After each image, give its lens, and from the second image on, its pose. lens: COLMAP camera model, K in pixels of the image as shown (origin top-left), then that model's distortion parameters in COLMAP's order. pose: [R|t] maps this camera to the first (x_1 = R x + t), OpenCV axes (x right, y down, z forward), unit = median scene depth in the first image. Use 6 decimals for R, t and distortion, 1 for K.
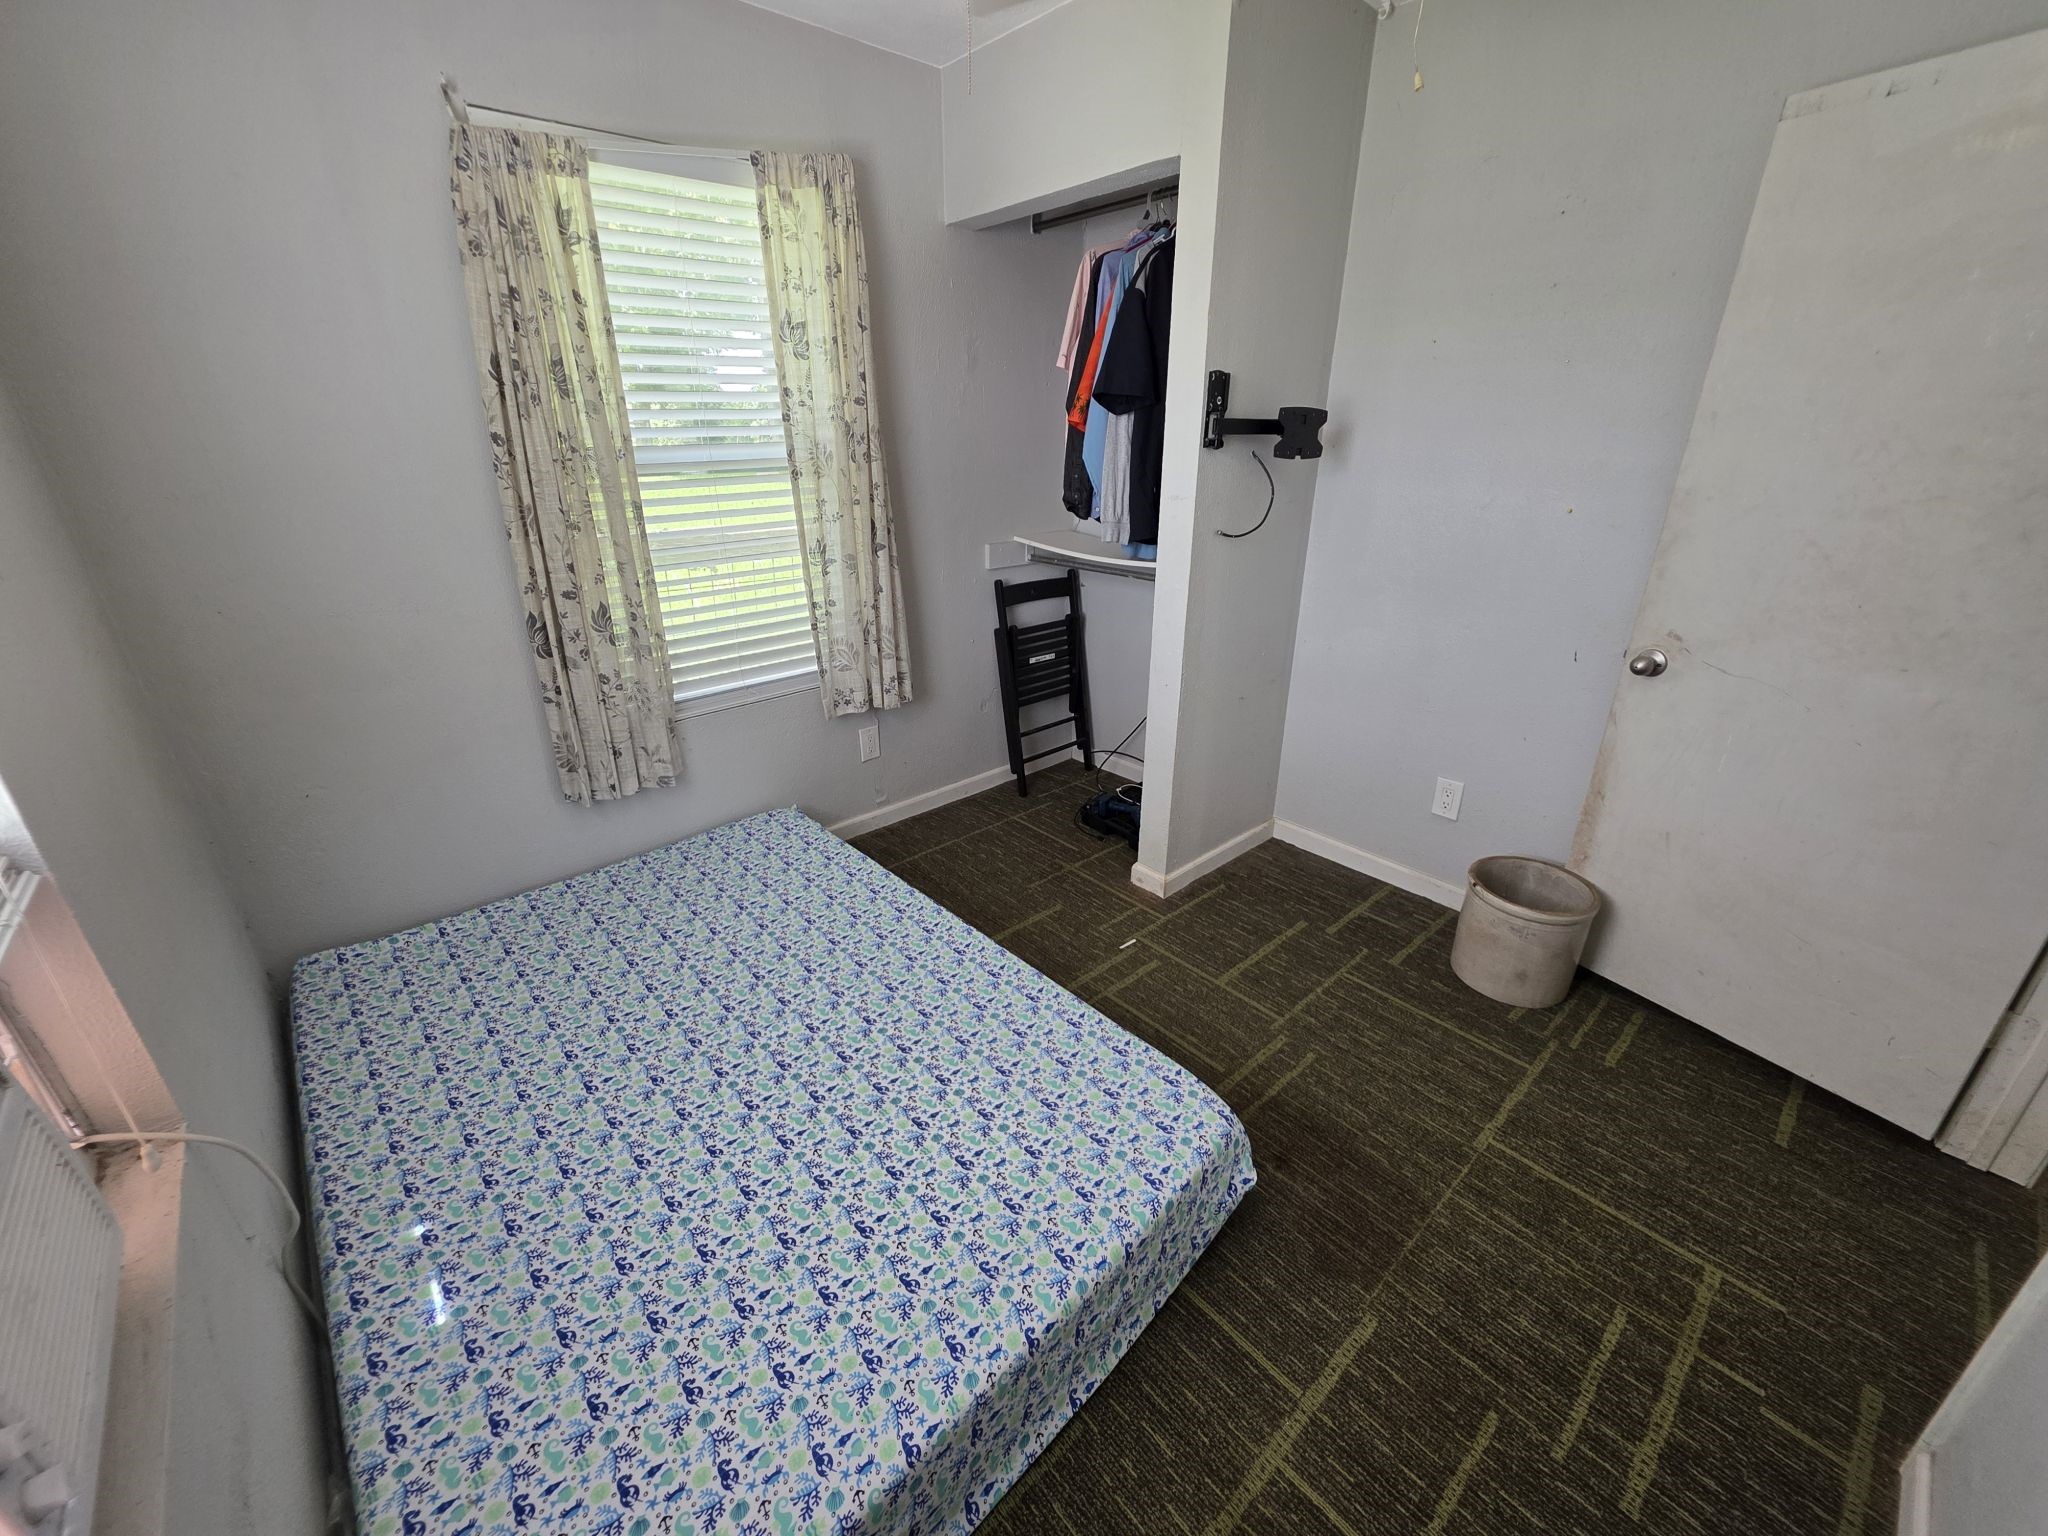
lens RADIAL K [[816.5, 0, 1033.0], [0, 816.5, 767.4], [0, 0, 1]] dist [0.001565, -0.000952]
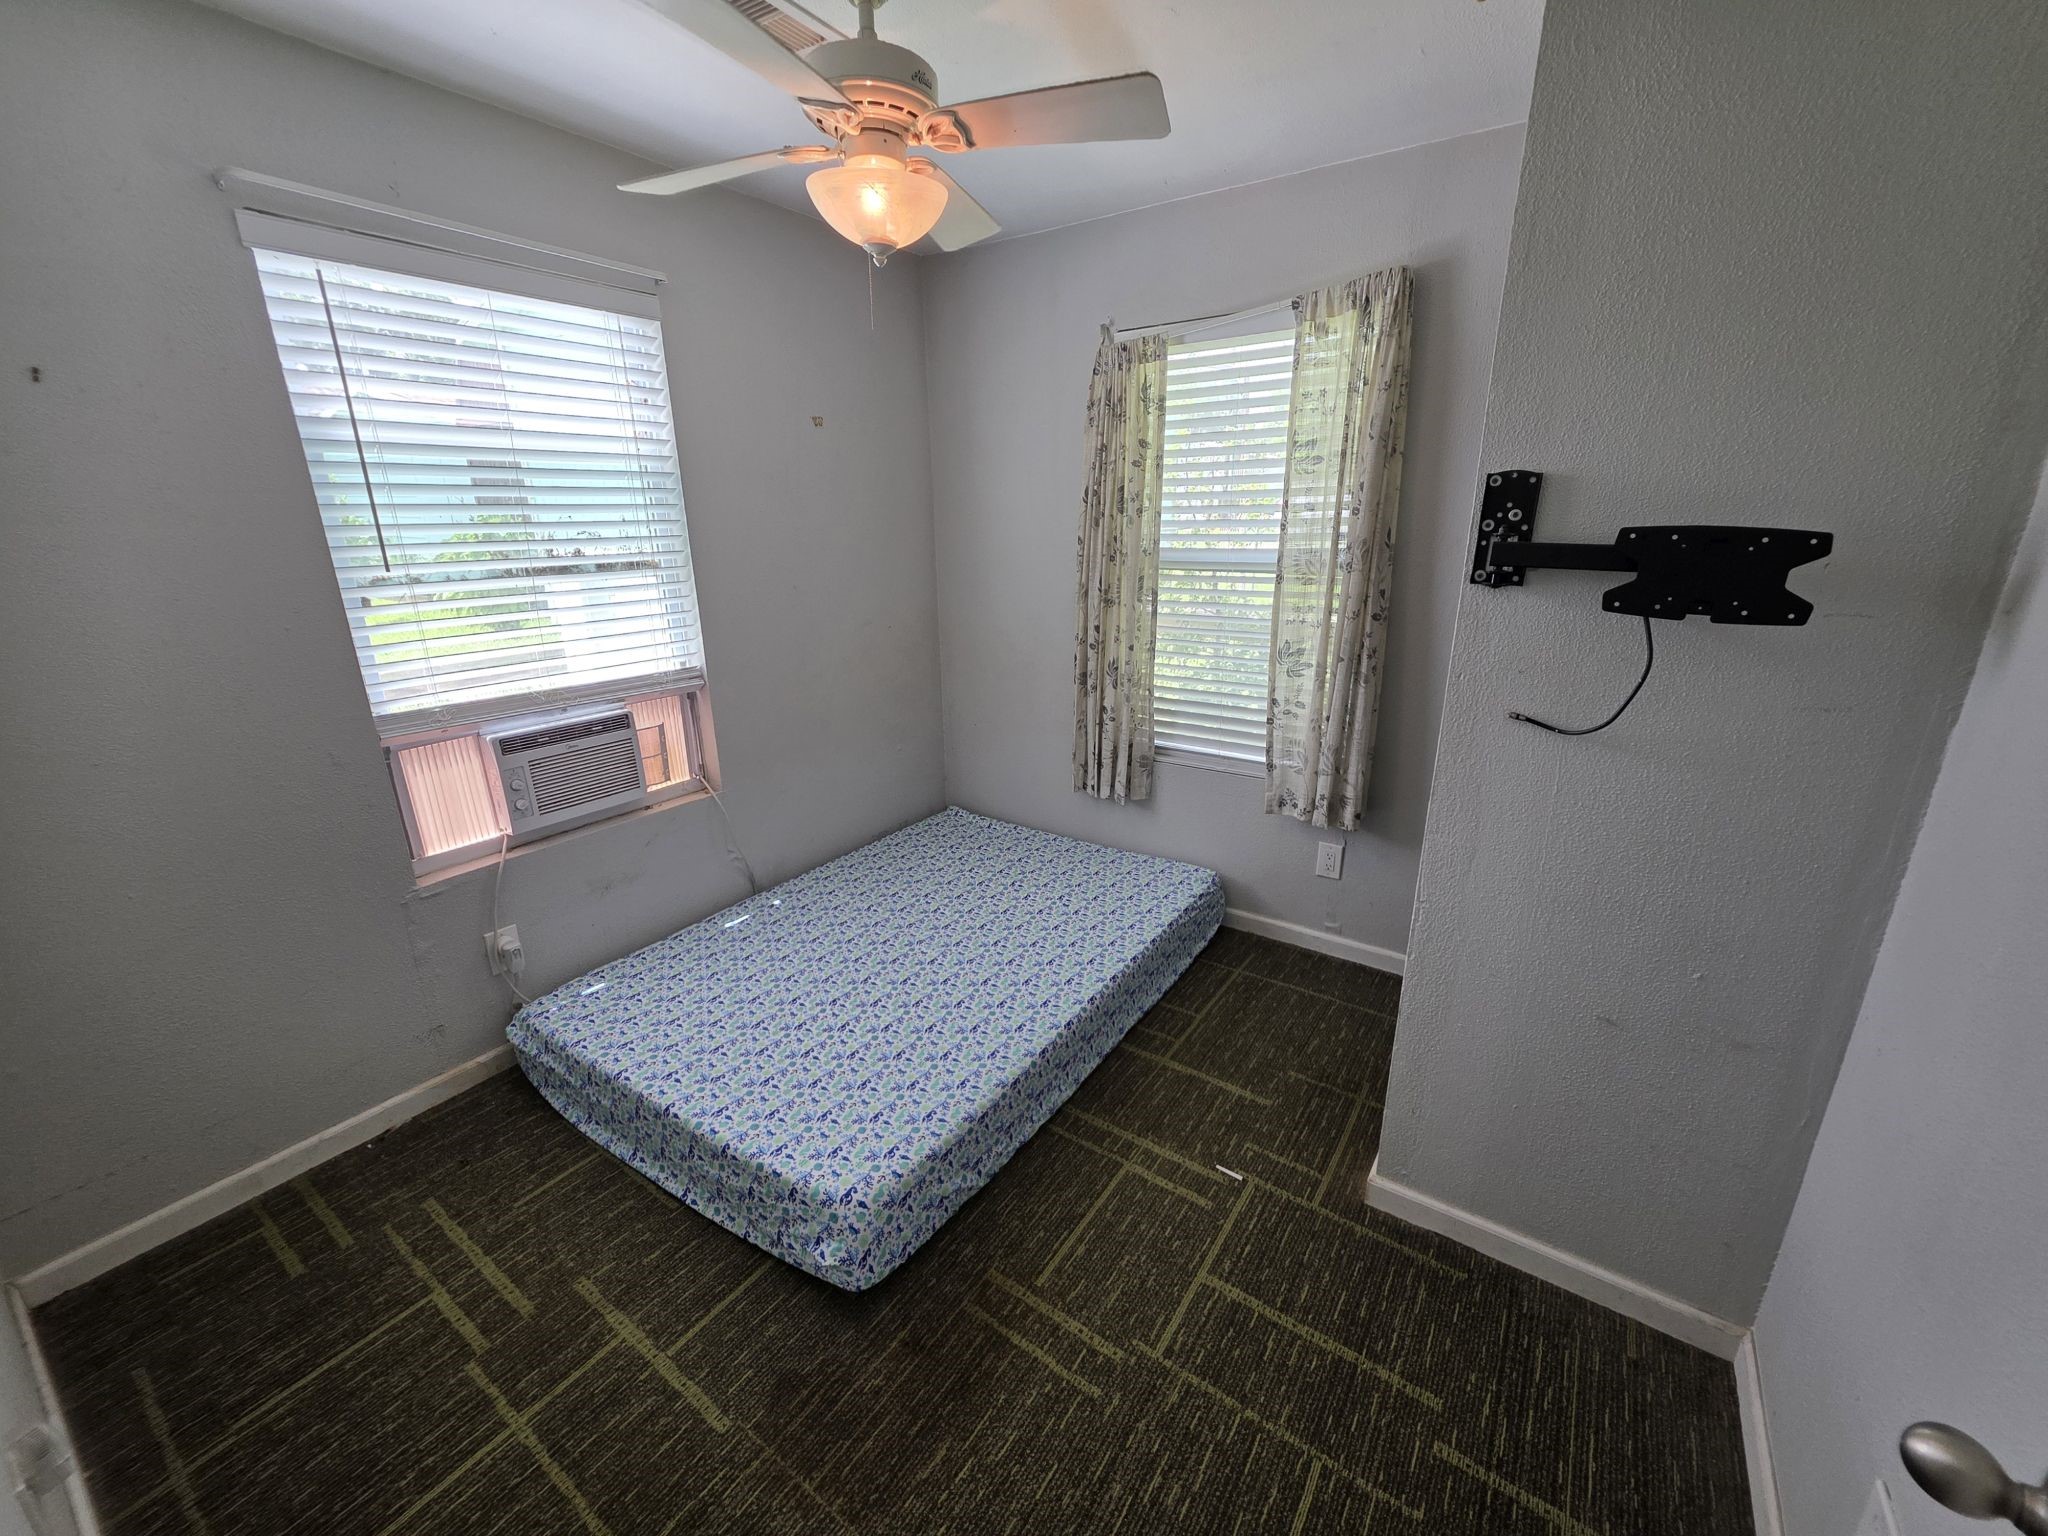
lens RADIAL K [[816.5, 0, 1033.0], [0, 816.5, 767.4], [0, 0, 1]] dist [0.001565, -0.000952]
pose [[0.227512, 0.290027, -0.929582, 0.765949], [-0.373958, 0.907440, 0.191594, -0.244007], [0.899107, 0.304035, 0.314911, 0.503609]]
